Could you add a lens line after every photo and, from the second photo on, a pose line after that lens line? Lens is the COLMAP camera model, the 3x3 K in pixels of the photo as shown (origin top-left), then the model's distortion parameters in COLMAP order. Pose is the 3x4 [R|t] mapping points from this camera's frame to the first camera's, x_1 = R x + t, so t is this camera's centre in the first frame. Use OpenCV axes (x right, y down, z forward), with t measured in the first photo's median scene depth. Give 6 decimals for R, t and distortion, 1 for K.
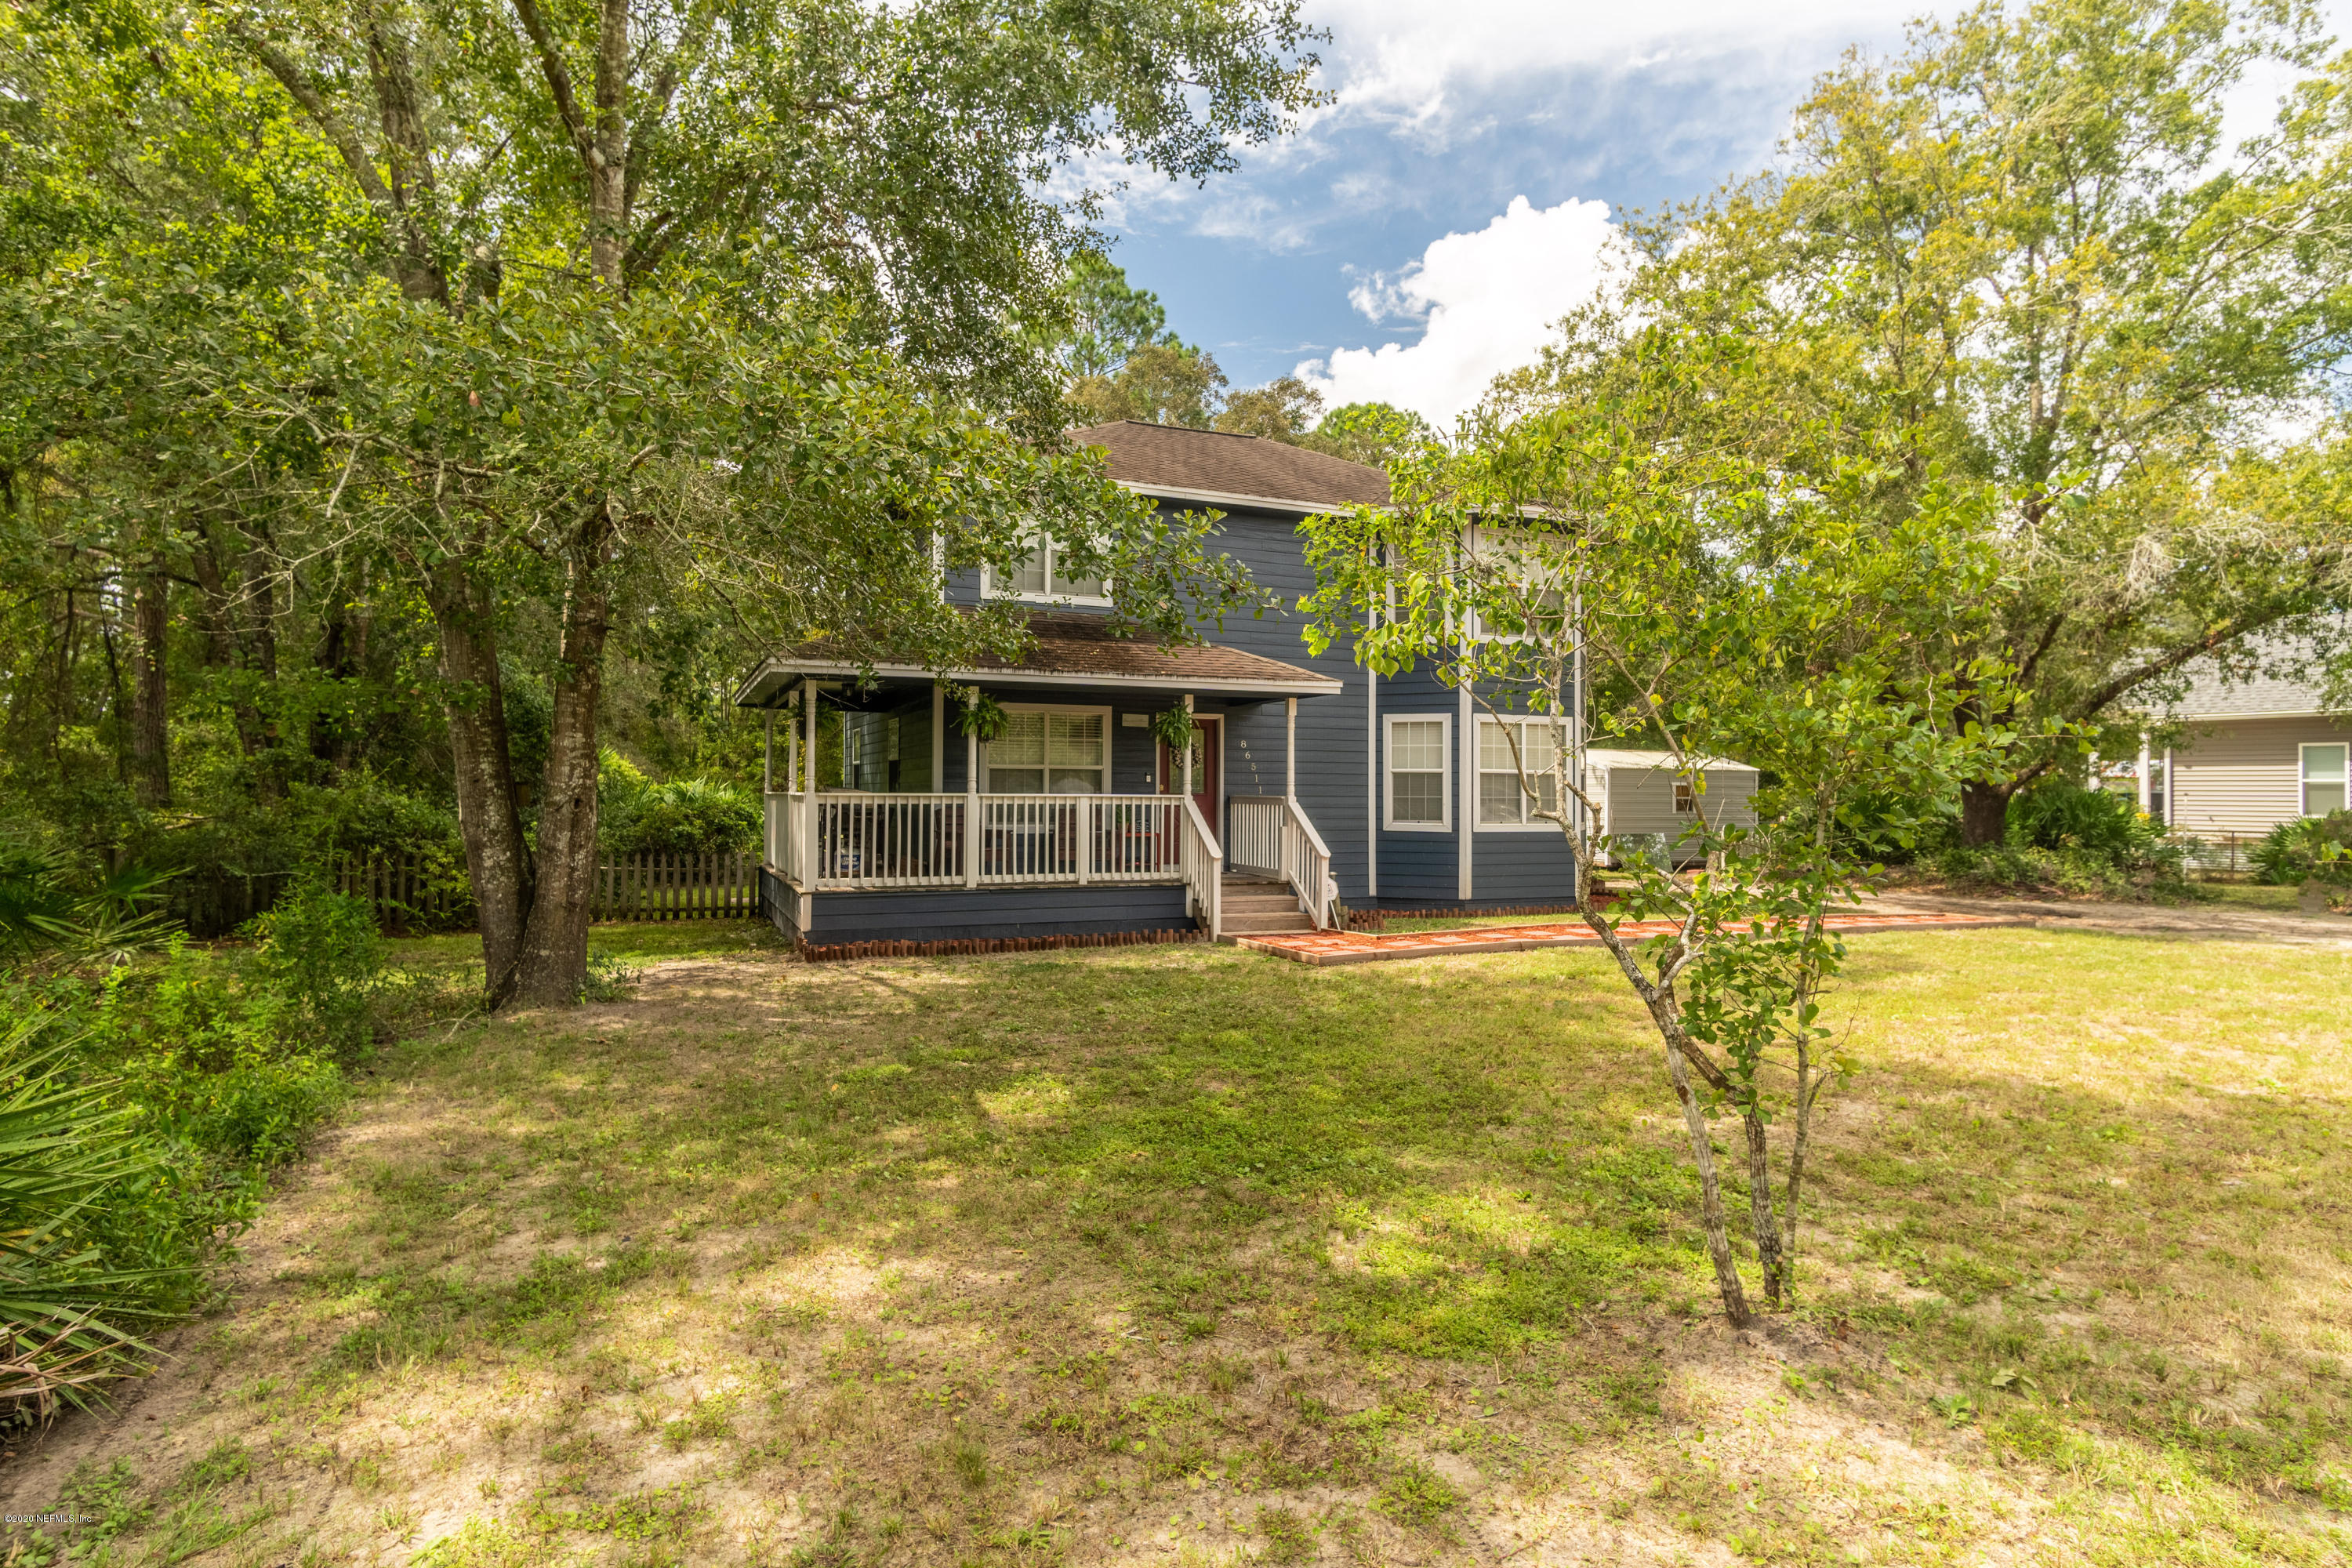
lens RADIAL K [[1250.6, 0, 1178.2], [0, 1250.6, 779.3], [0, 0, 1]] dist [0.009028, 0.002101]
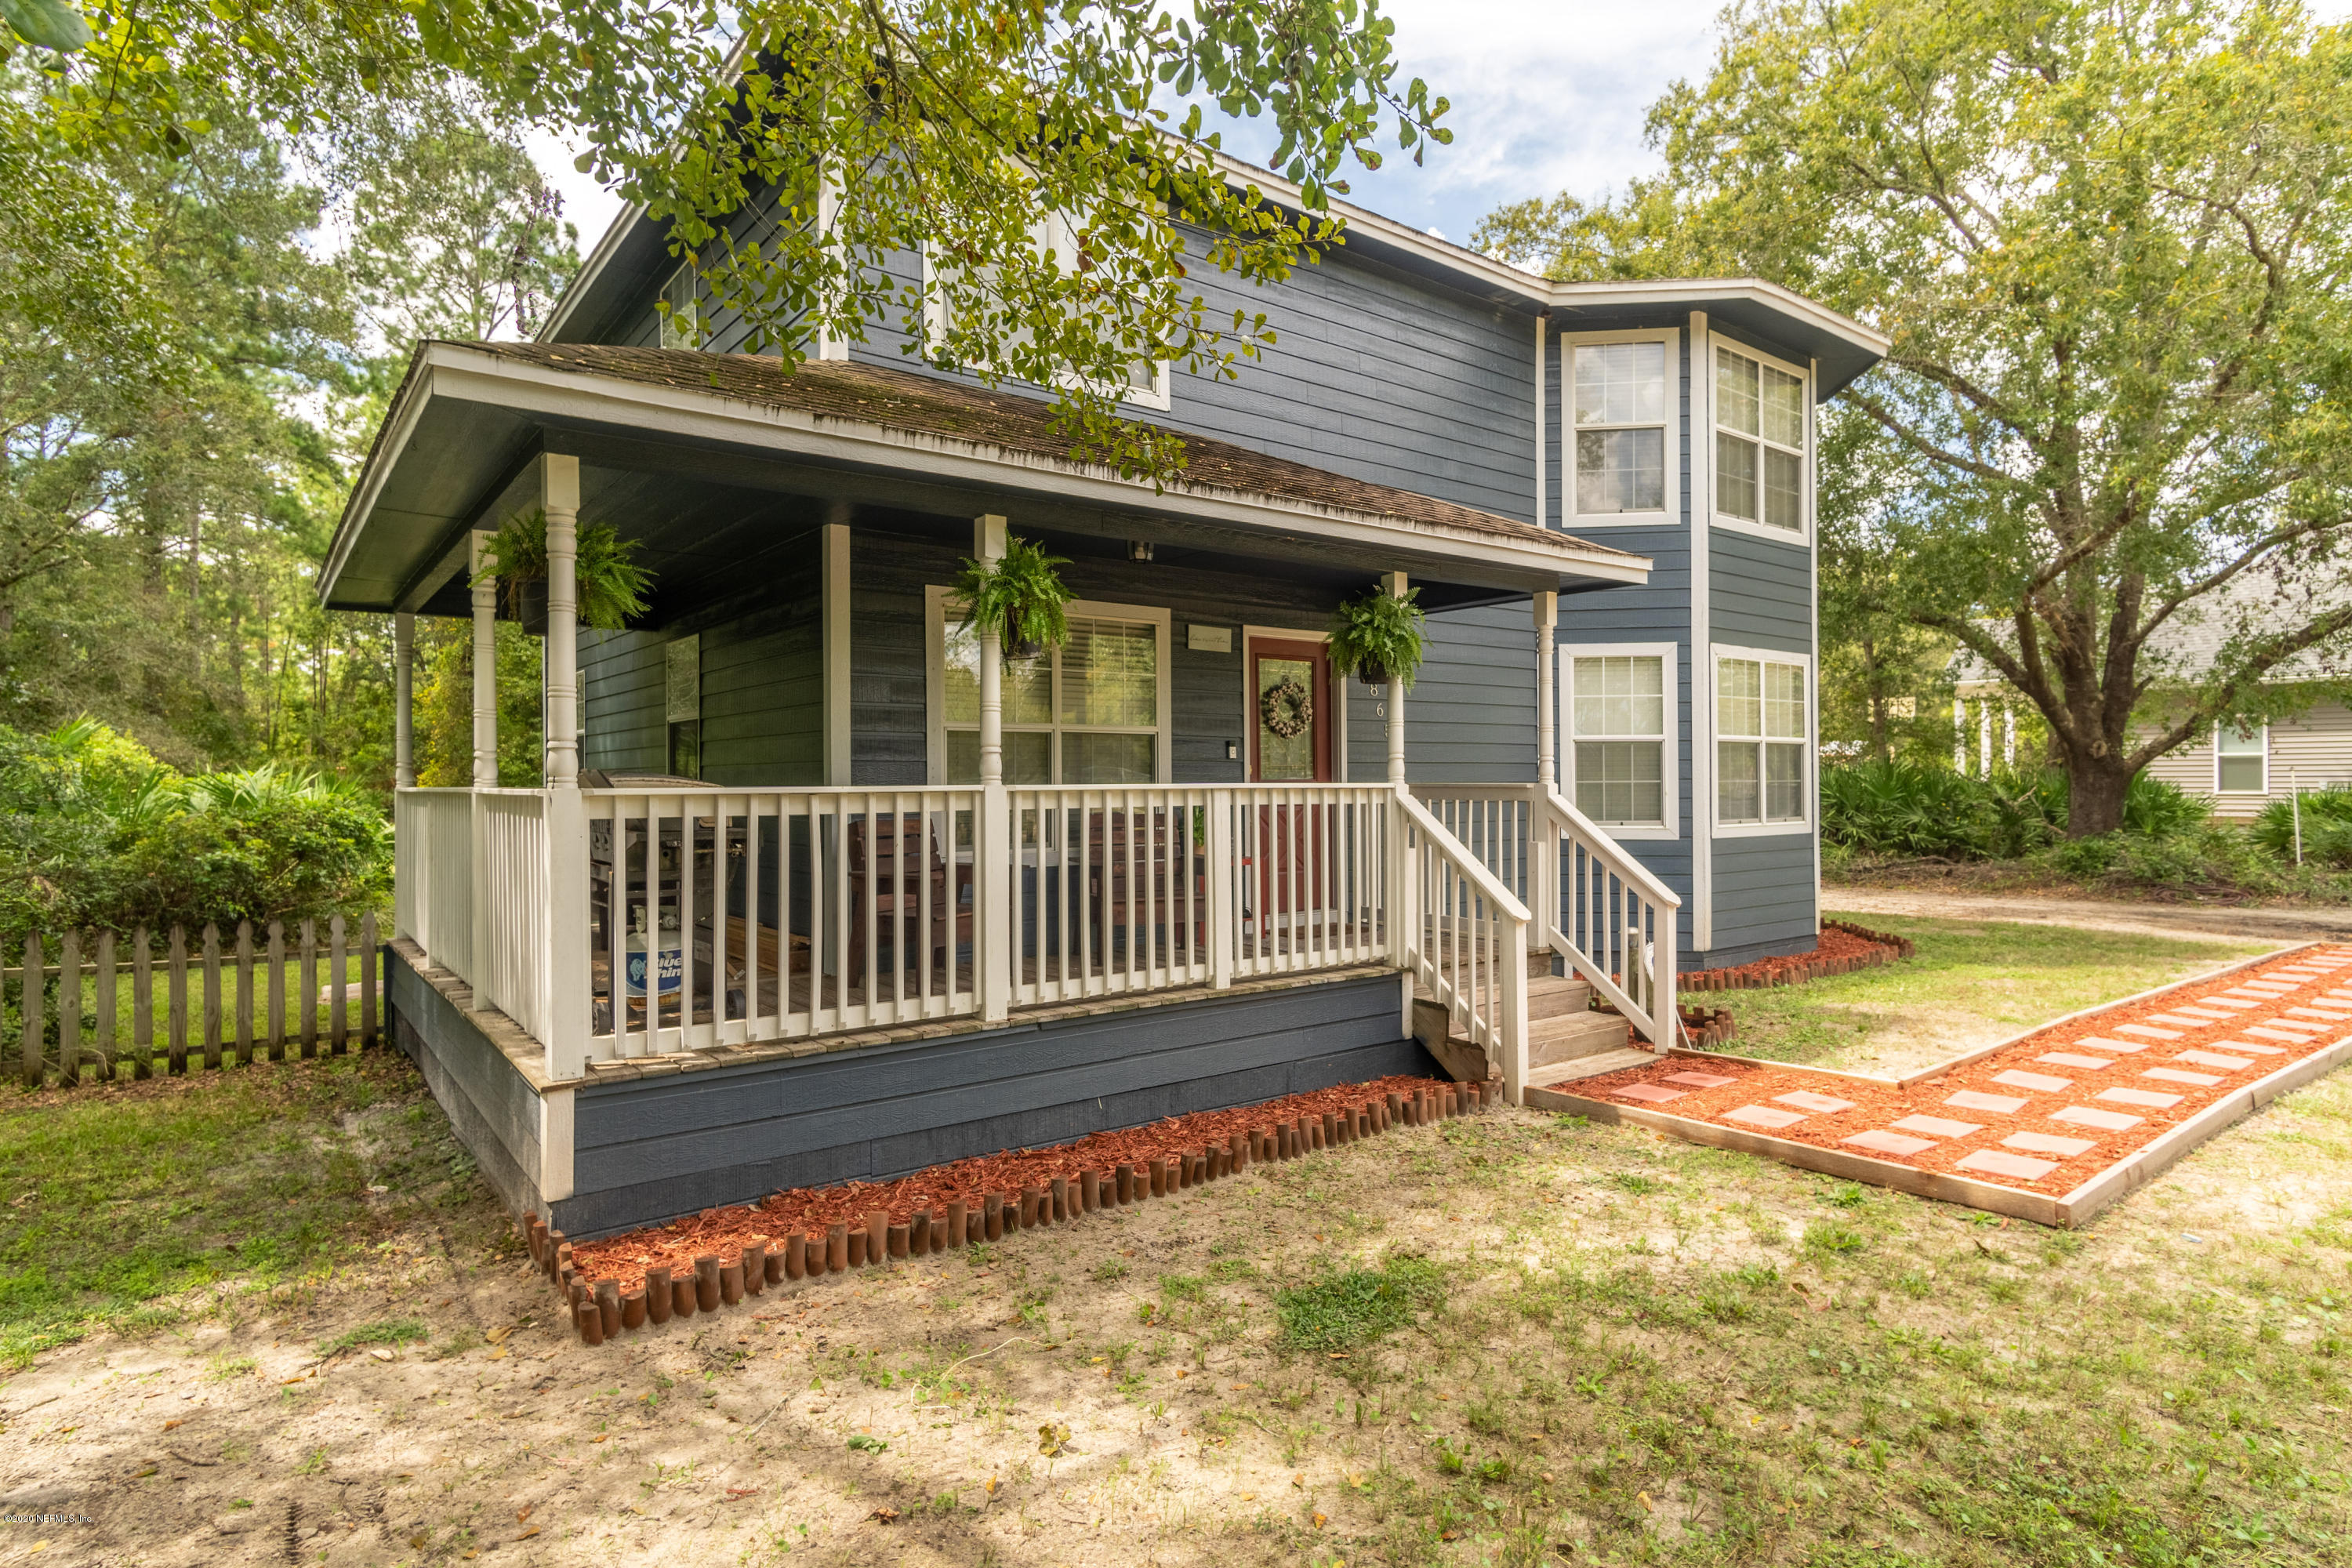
lens RADIAL K [[1250.6, 0, 1178.2], [0, 1250.6, 779.3], [0, 0, 1]] dist [0.009028, 0.002101]
pose [[0.969041, -0.011301, 0.246643, -0.191772], [0.009022, 0.999906, 0.010368, 0.005640], [-0.246736, -0.007822, 0.969051, 0.557021]]
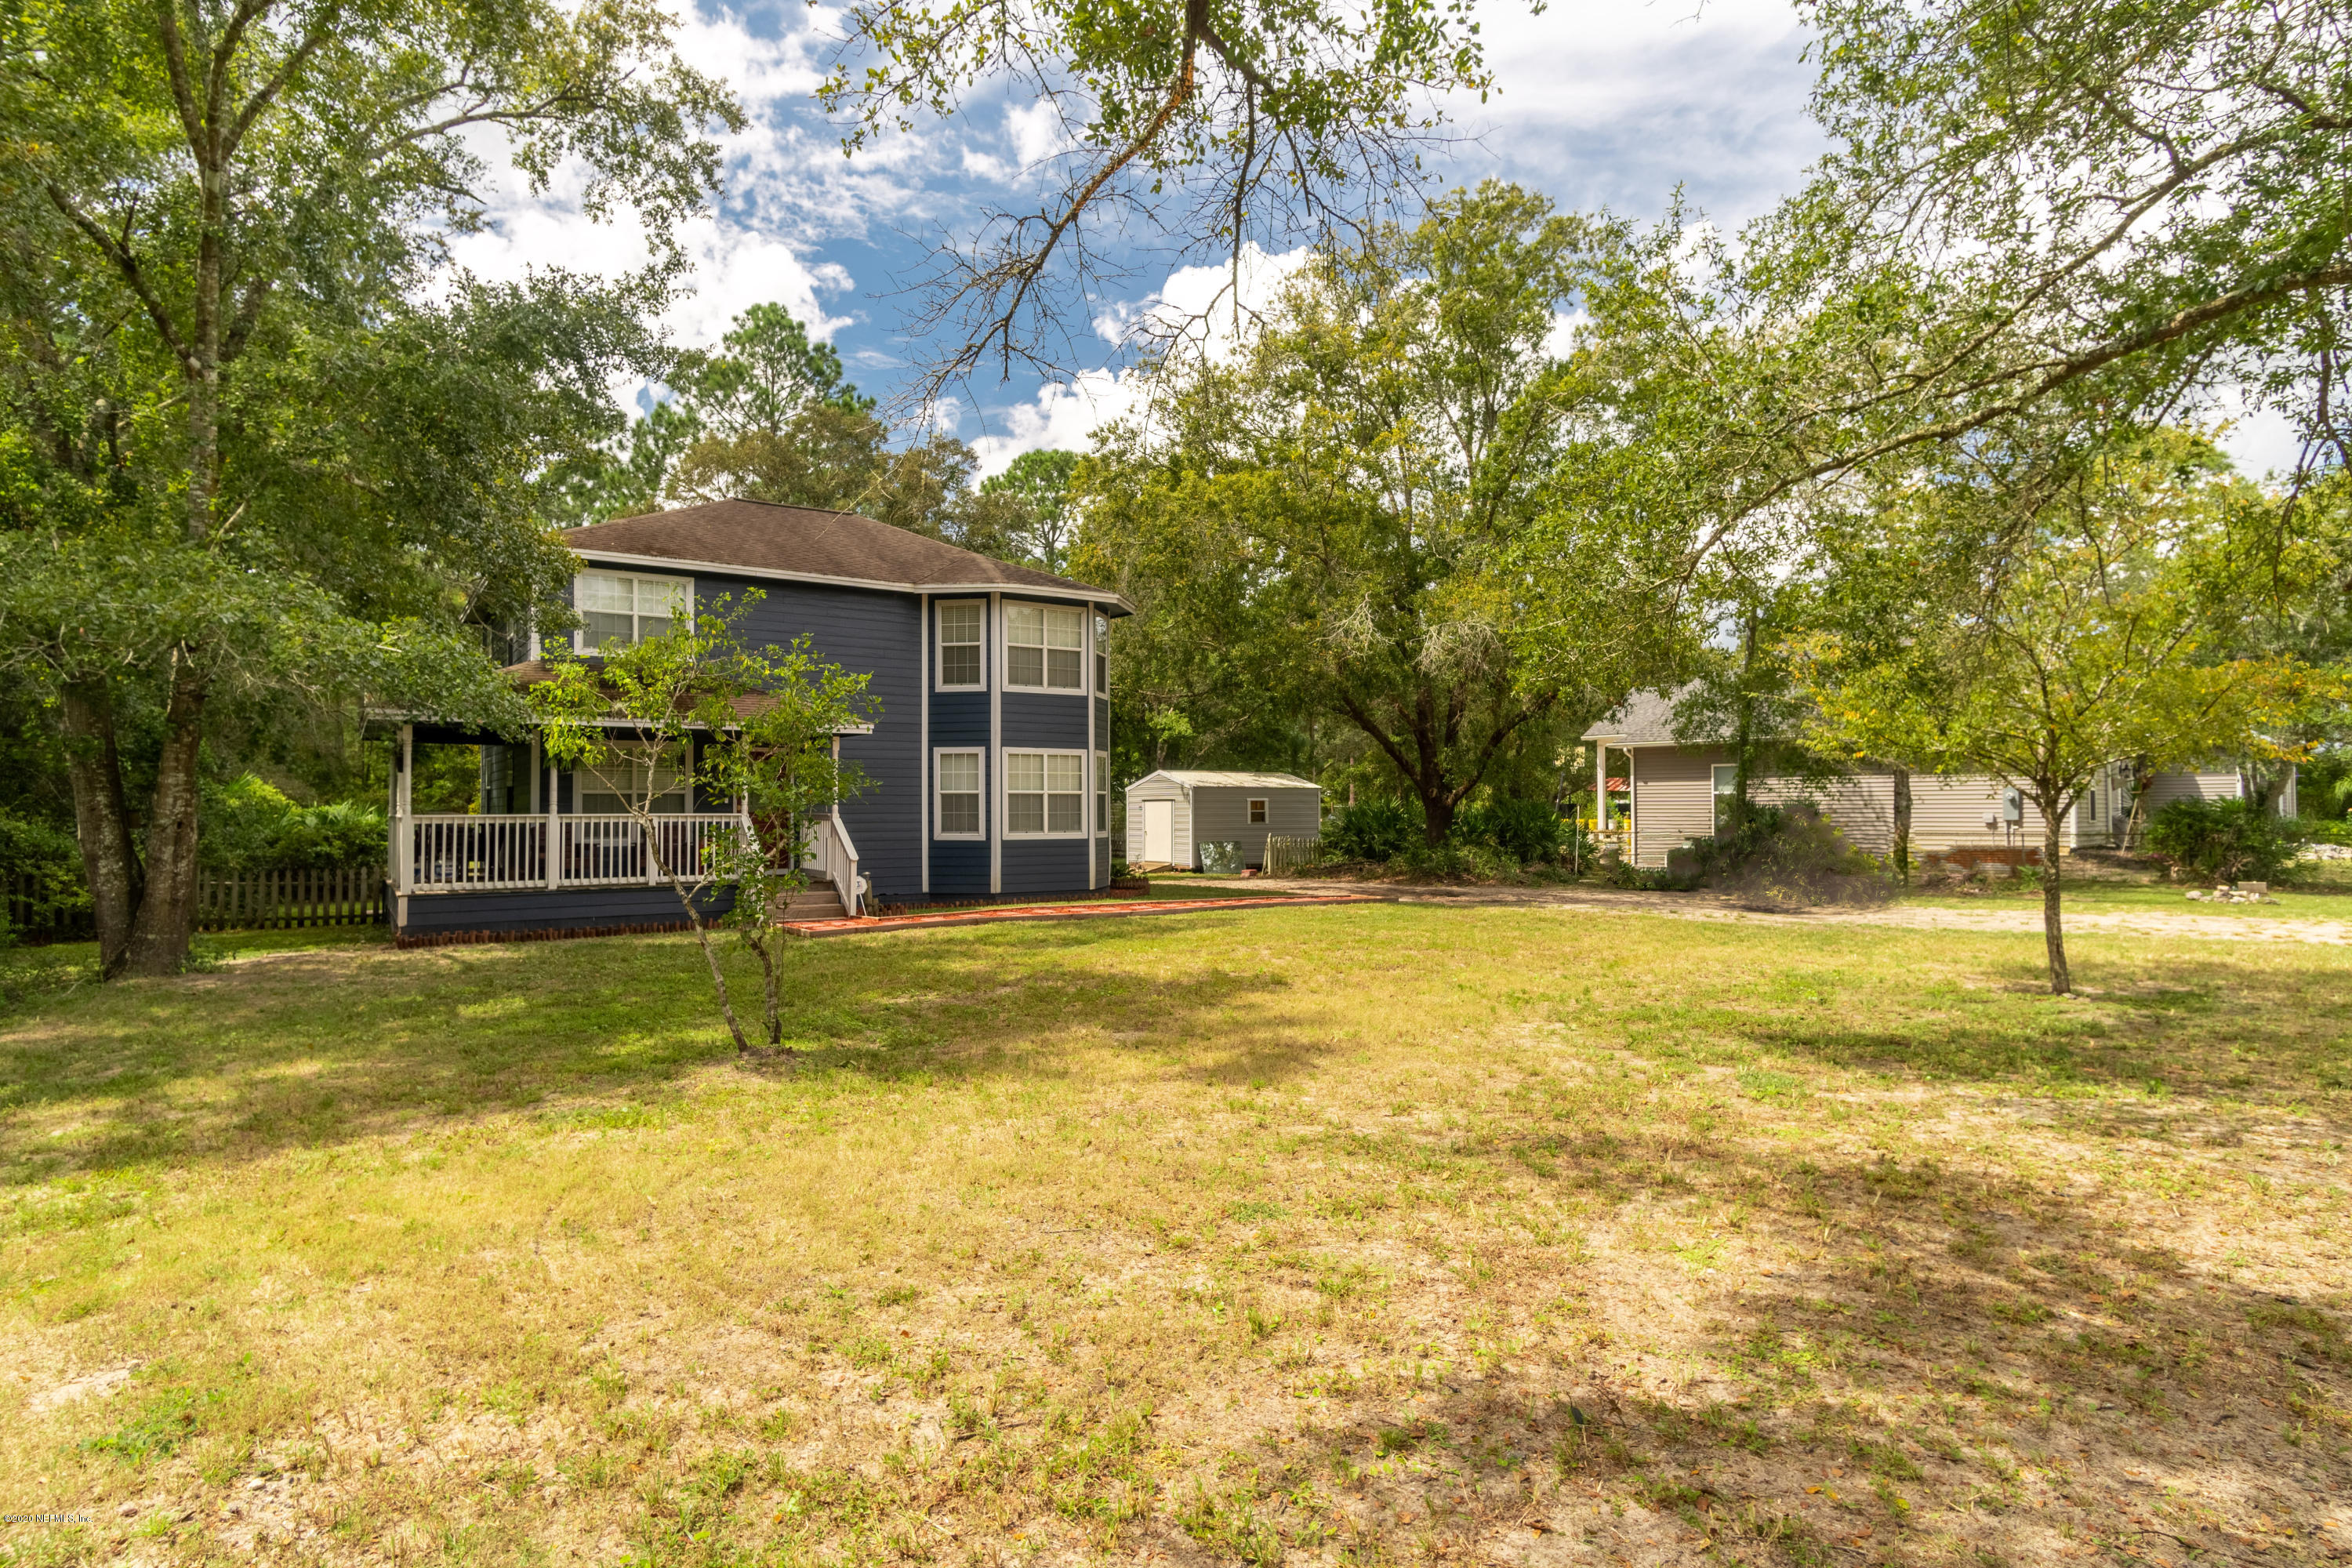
lens RADIAL K [[1250.6, 0, 1178.2], [0, 1250.6, 779.3], [0, 0, 1]] dist [0.009028, 0.002101]
pose [[0.981345, -0.005374, 0.192182, 0.195531], [0.007817, 0.999898, -0.011954, -0.003575], [-0.192098, 0.013234, 0.981287, -0.333280]]
